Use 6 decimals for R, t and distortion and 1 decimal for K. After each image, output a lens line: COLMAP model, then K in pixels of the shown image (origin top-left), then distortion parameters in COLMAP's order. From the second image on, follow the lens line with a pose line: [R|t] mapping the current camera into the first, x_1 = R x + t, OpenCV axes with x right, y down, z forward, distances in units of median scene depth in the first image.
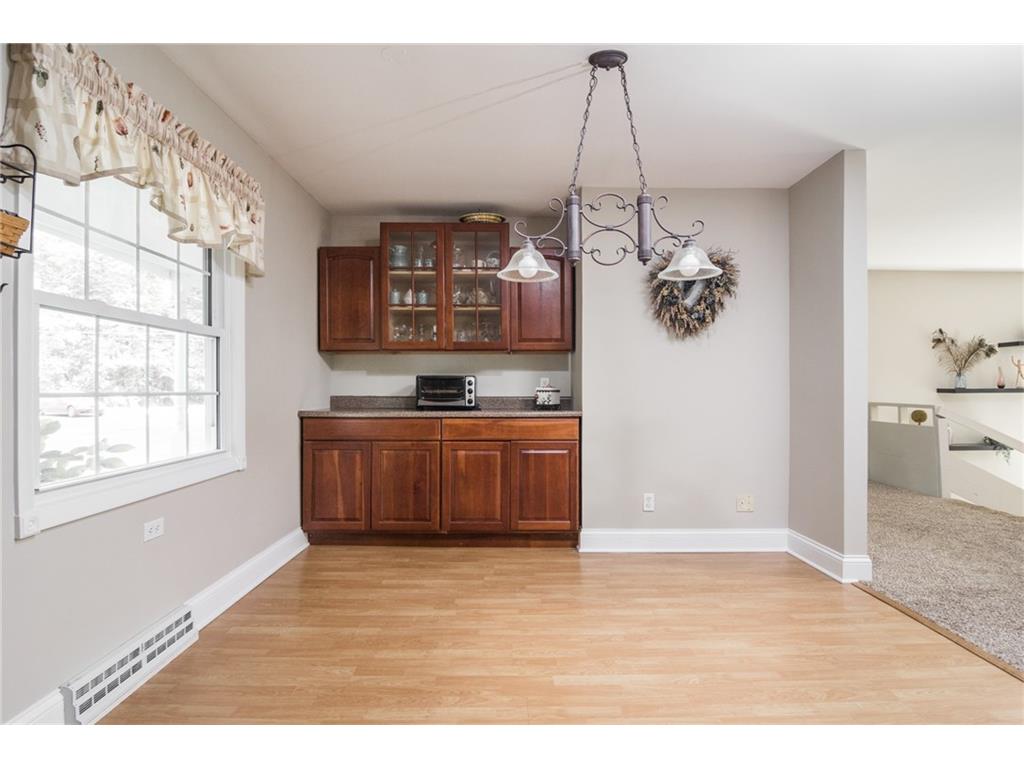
lens RADIAL K [[527.8, 0, 512.0], [0, 527.8, 384.0], [0, 0, 1]] dist [-0.020501, -0.000977]
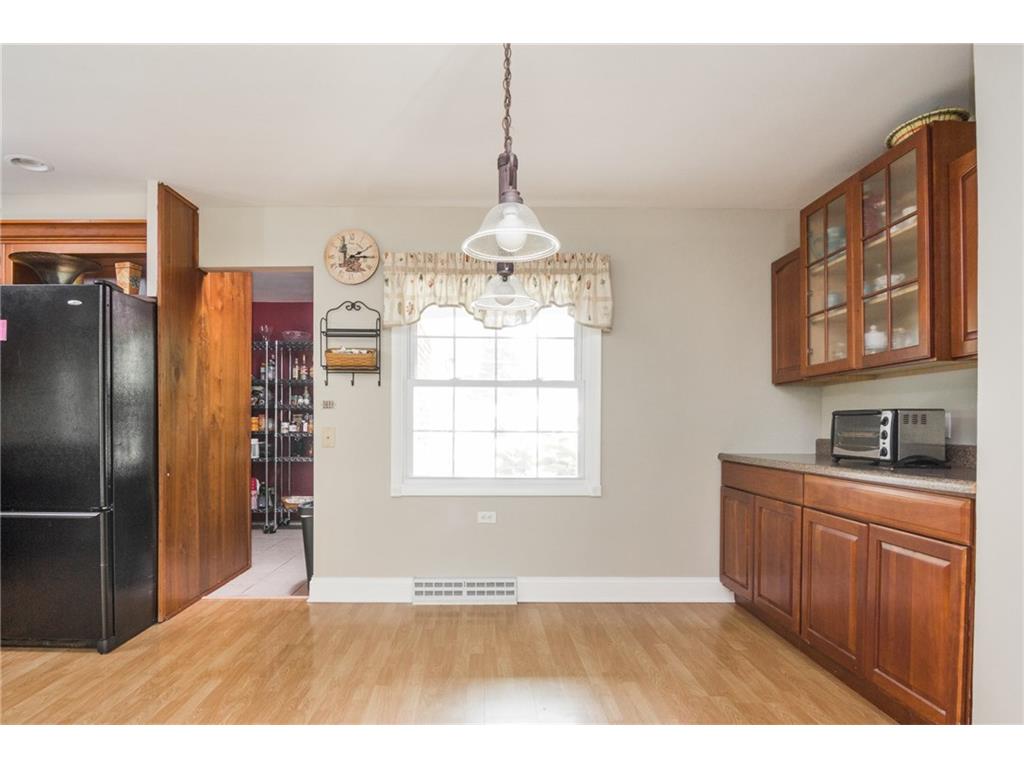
lens RADIAL K [[597.7, 0, 509.9], [0, 597.7, 428.4], [0, 0, 1]] dist [-0.001609, -0.000498]
pose [[0.001028, 0.002104, -0.999997, 0.685992], [0.003405, 0.999992, 0.002107, 0.003617], [0.999994, -0.003407, 0.001021, 0.655501]]
